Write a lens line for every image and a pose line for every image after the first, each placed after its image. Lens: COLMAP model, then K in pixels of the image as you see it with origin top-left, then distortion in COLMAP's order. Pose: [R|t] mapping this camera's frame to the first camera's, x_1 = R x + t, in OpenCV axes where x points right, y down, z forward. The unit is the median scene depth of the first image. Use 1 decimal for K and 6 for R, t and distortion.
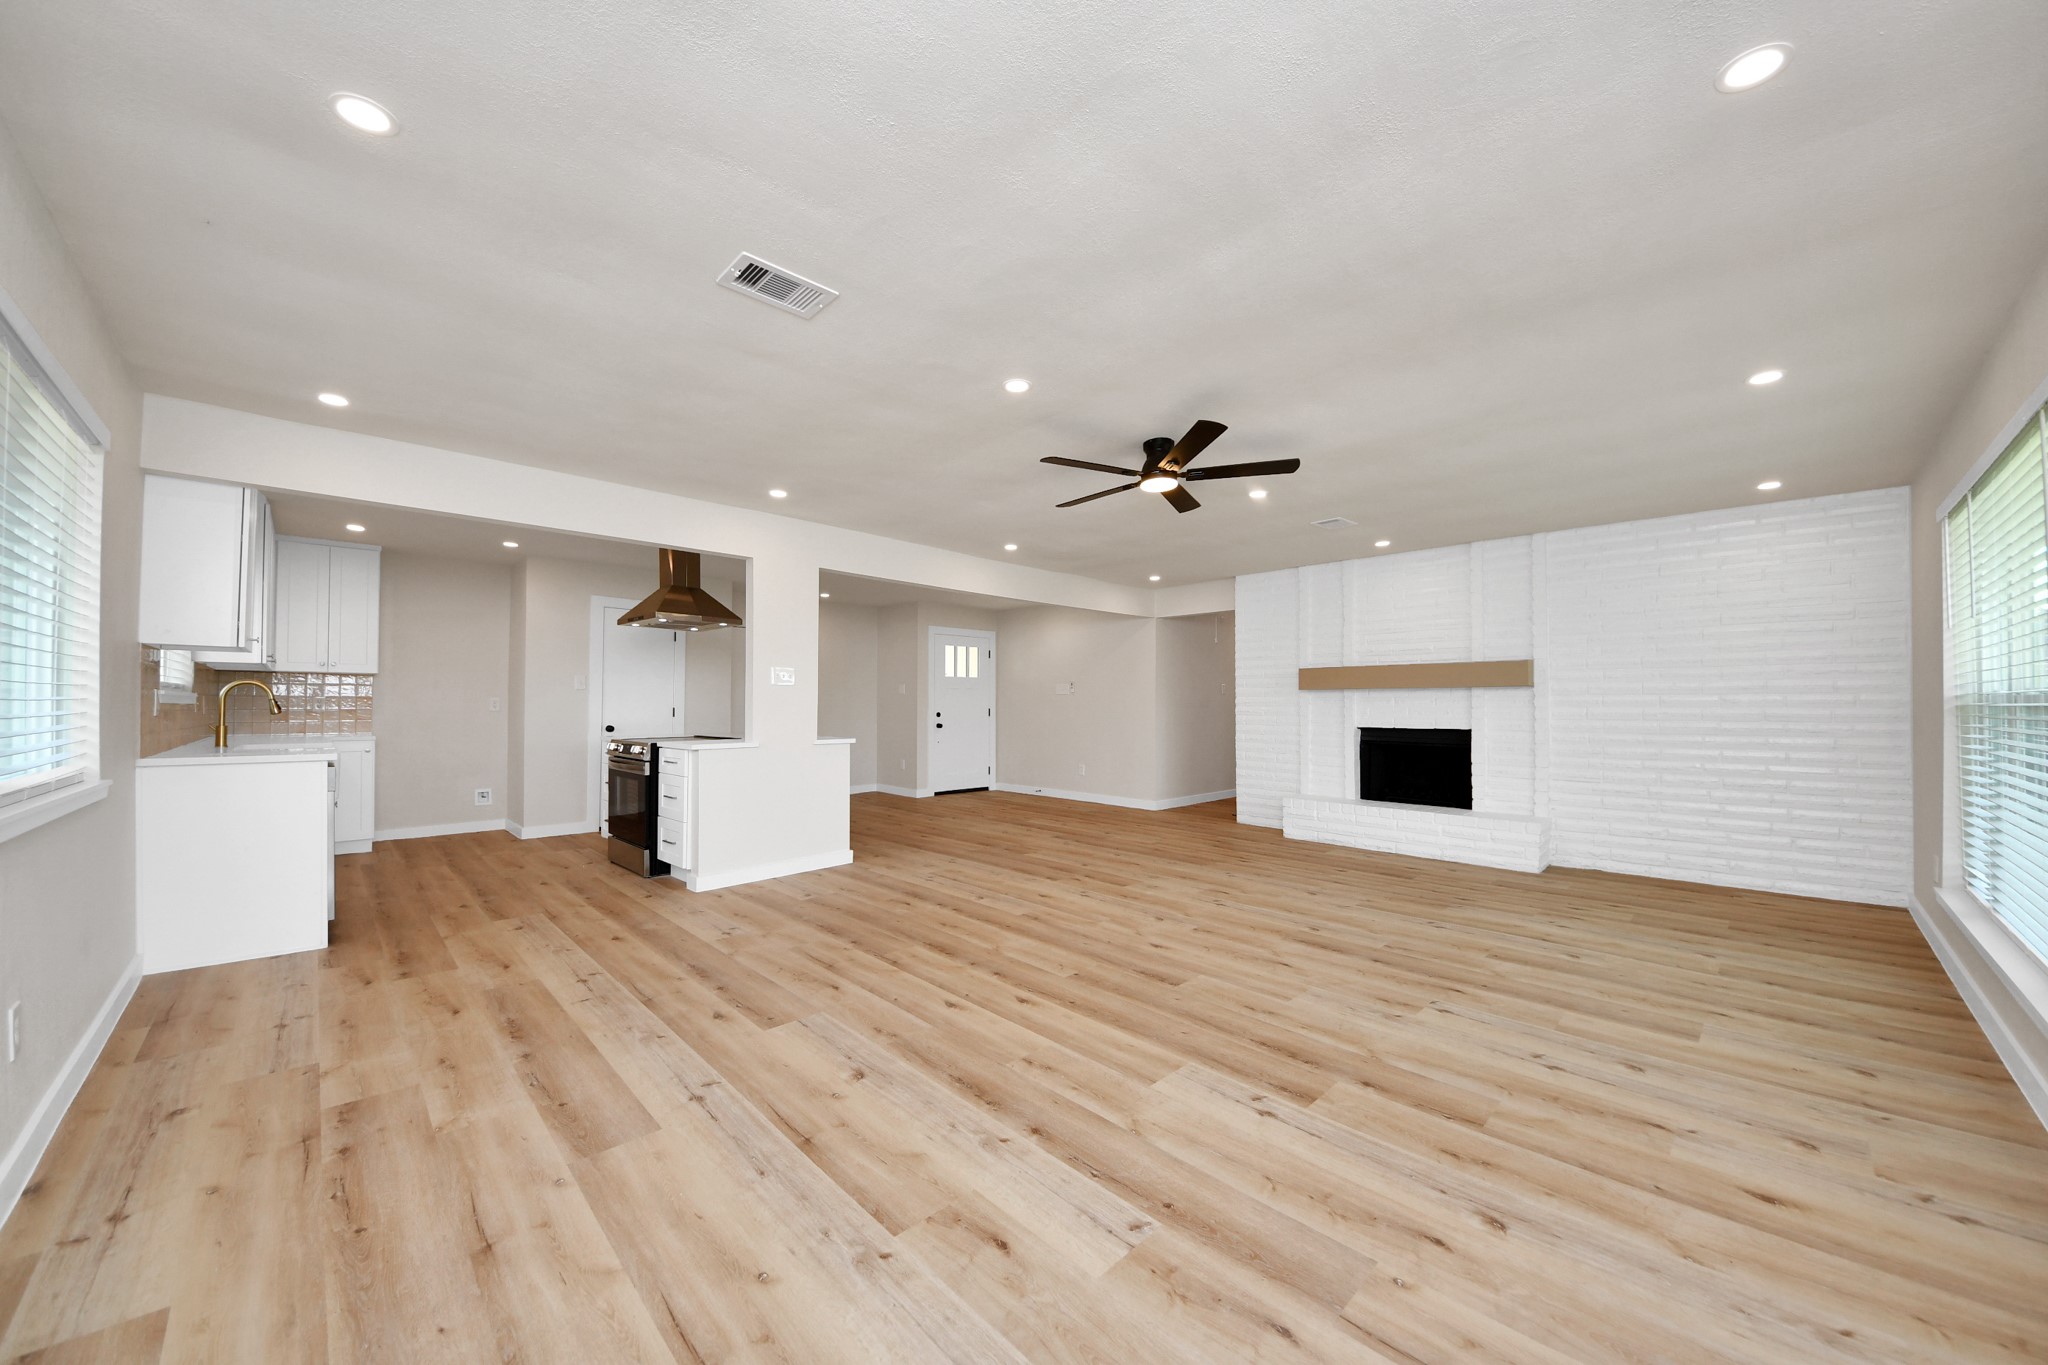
lens RADIAL K [[728.1, 0, 1022.0], [0, 728.1, 693.8], [0, 0, 1]] dist [0.019848, -0.000261]
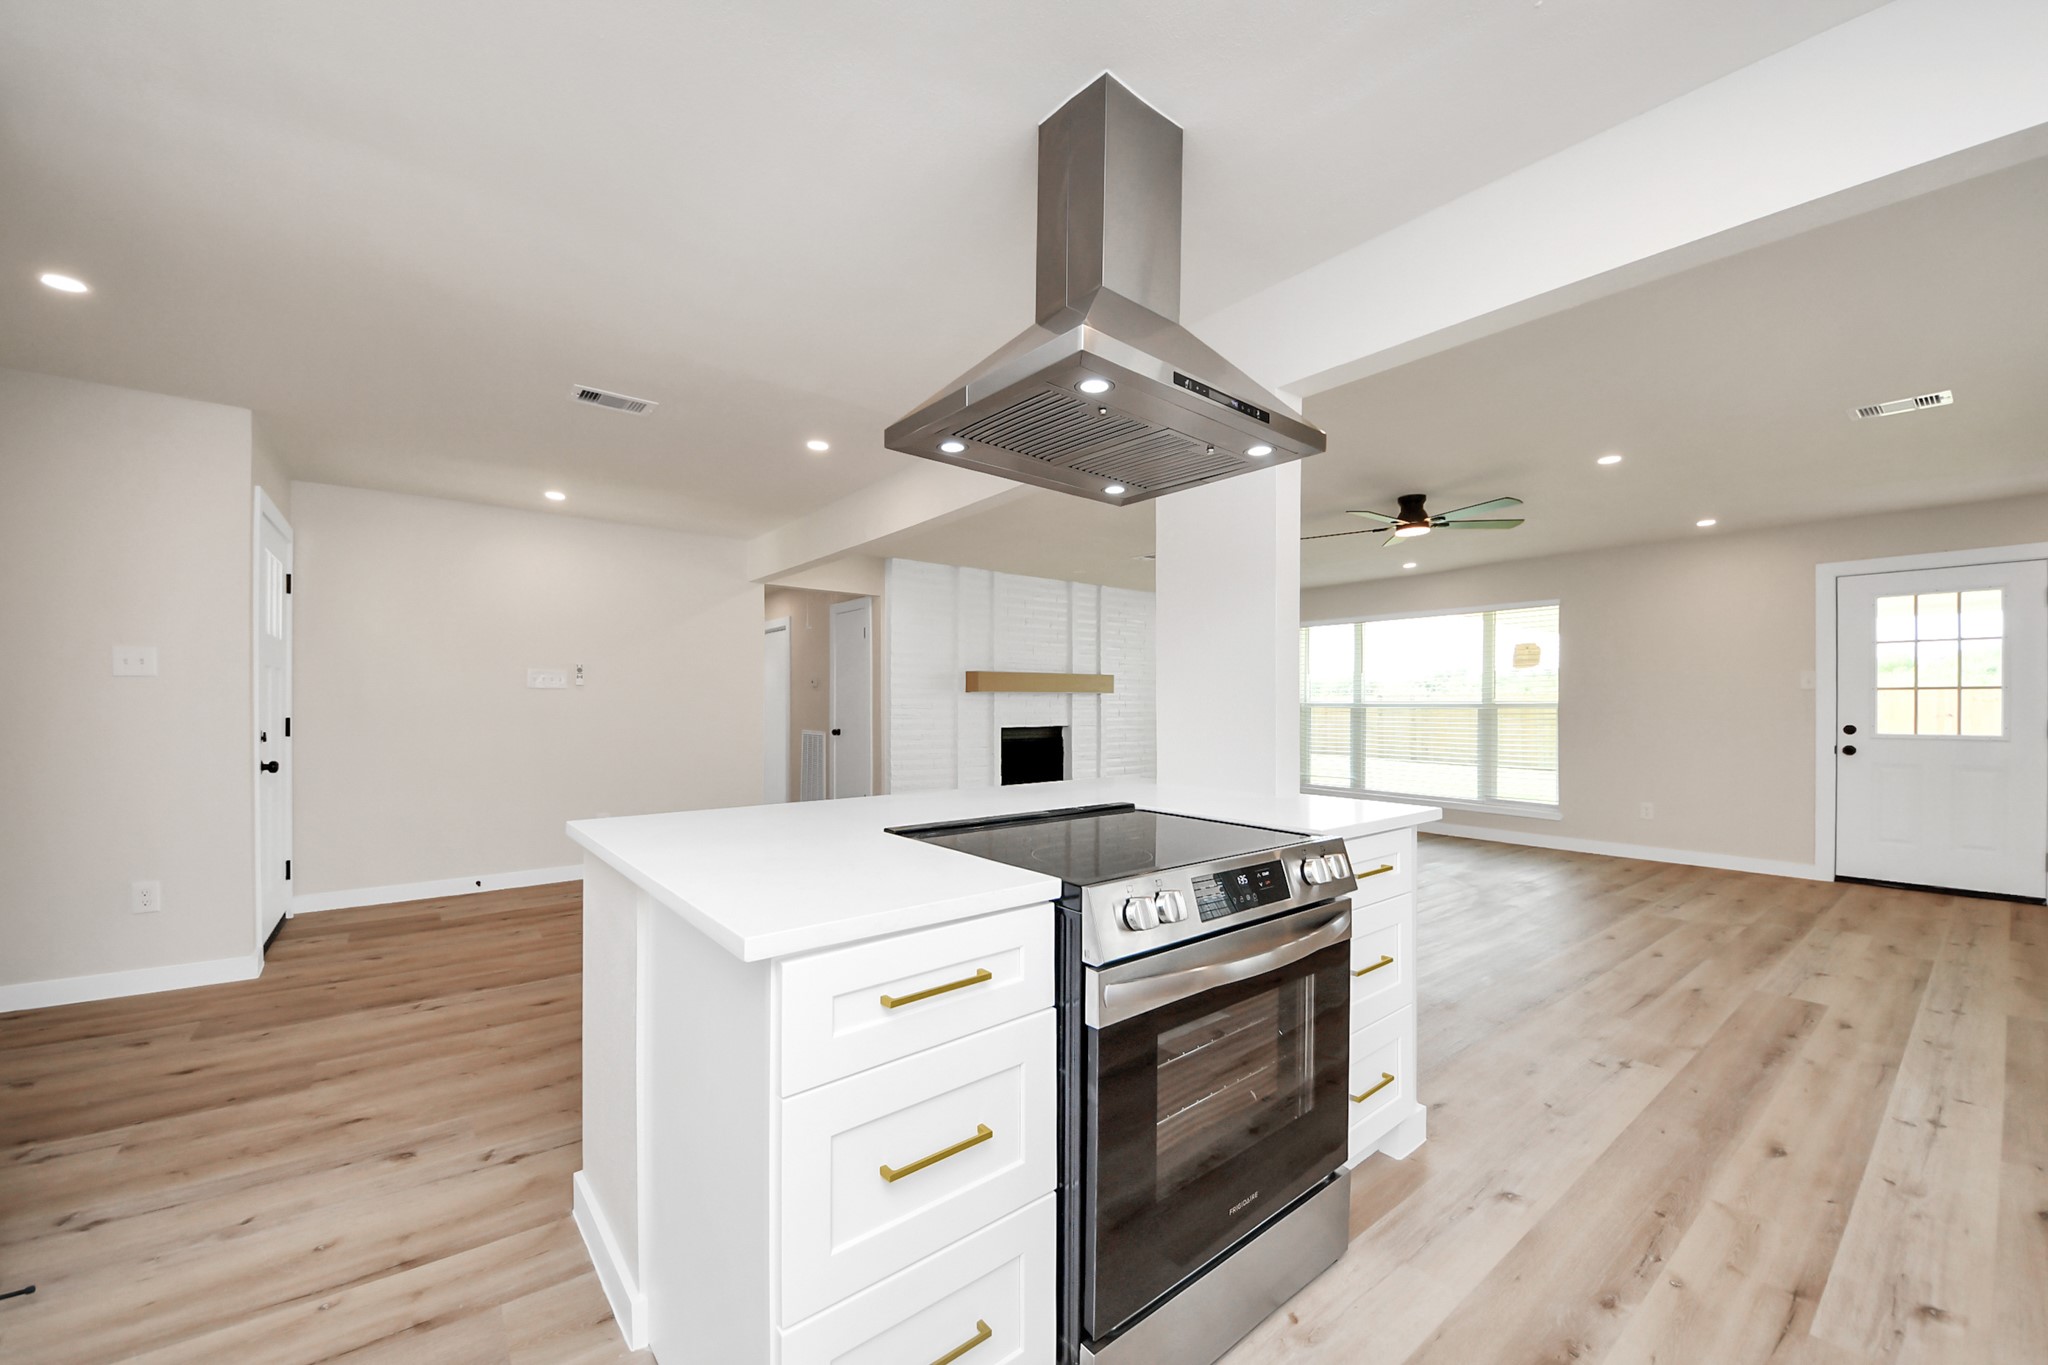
lens RADIAL K [[808.5, 0, 1039.5], [0, 808.5, 691.8], [0, 0, 1]] dist [0.026171, -0.010670]
pose [[0.072326, 0.016413, 0.997246, -1.251388], [-0.017101, 0.999738, -0.015214, 0.019975], [-0.997234, -0.015954, 0.072588, 1.571580]]
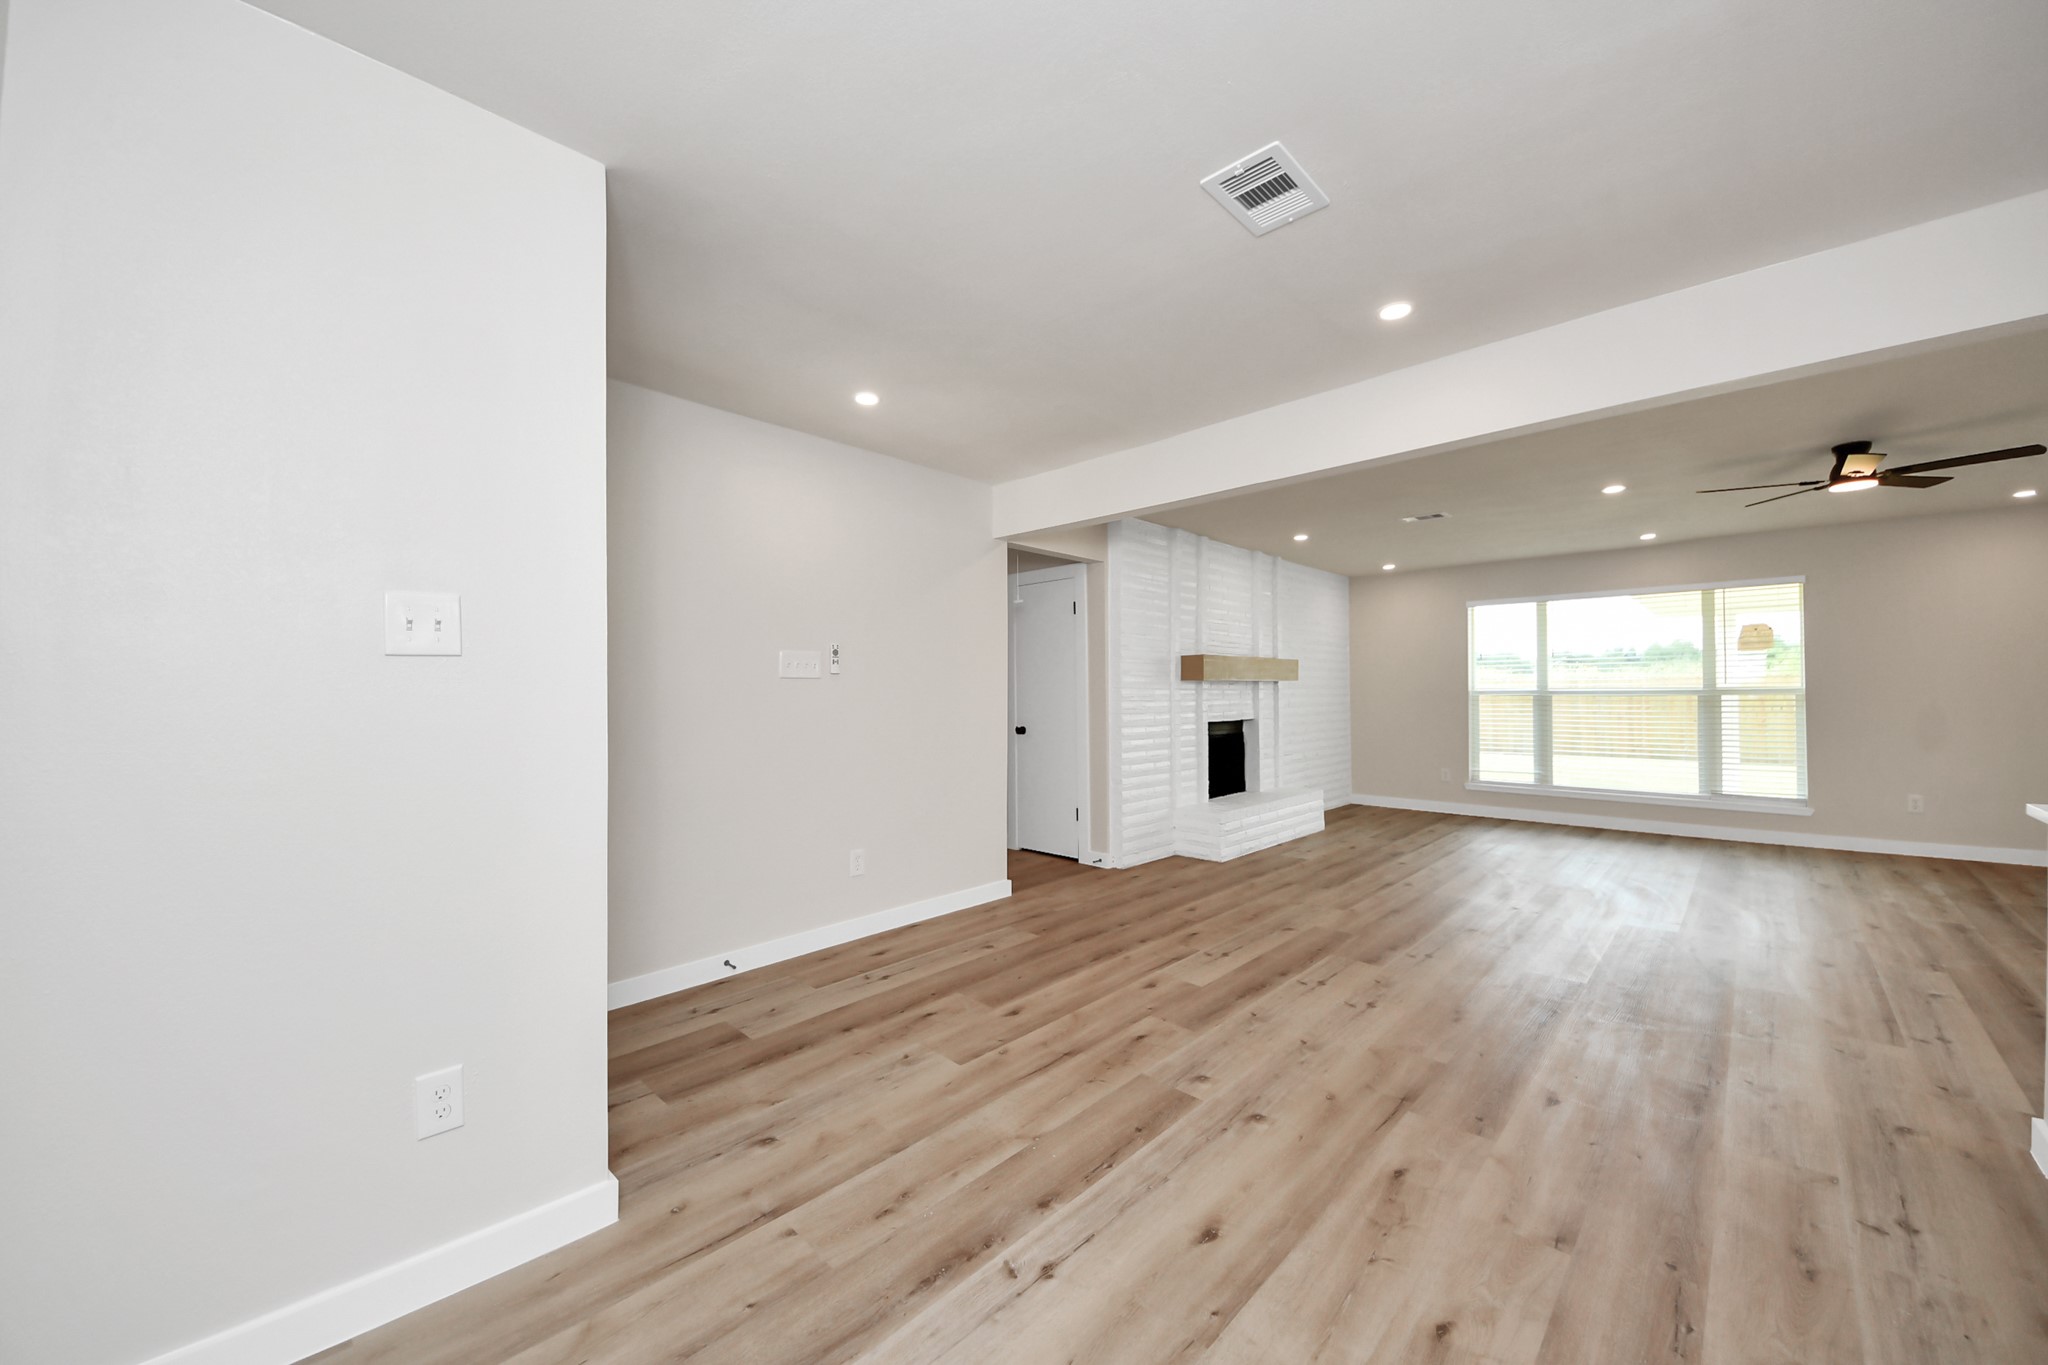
lens RADIAL K [[808.5, 0, 1039.5], [0, 808.5, 691.8], [0, 0, 1]] dist [0.026171, -0.010670]
pose [[-0.066104, -0.000283, 0.997813, -0.910107], [-0.010257, 0.999947, -0.000396, 0.020500], [-0.997760, -0.010261, -0.066104, 2.277568]]
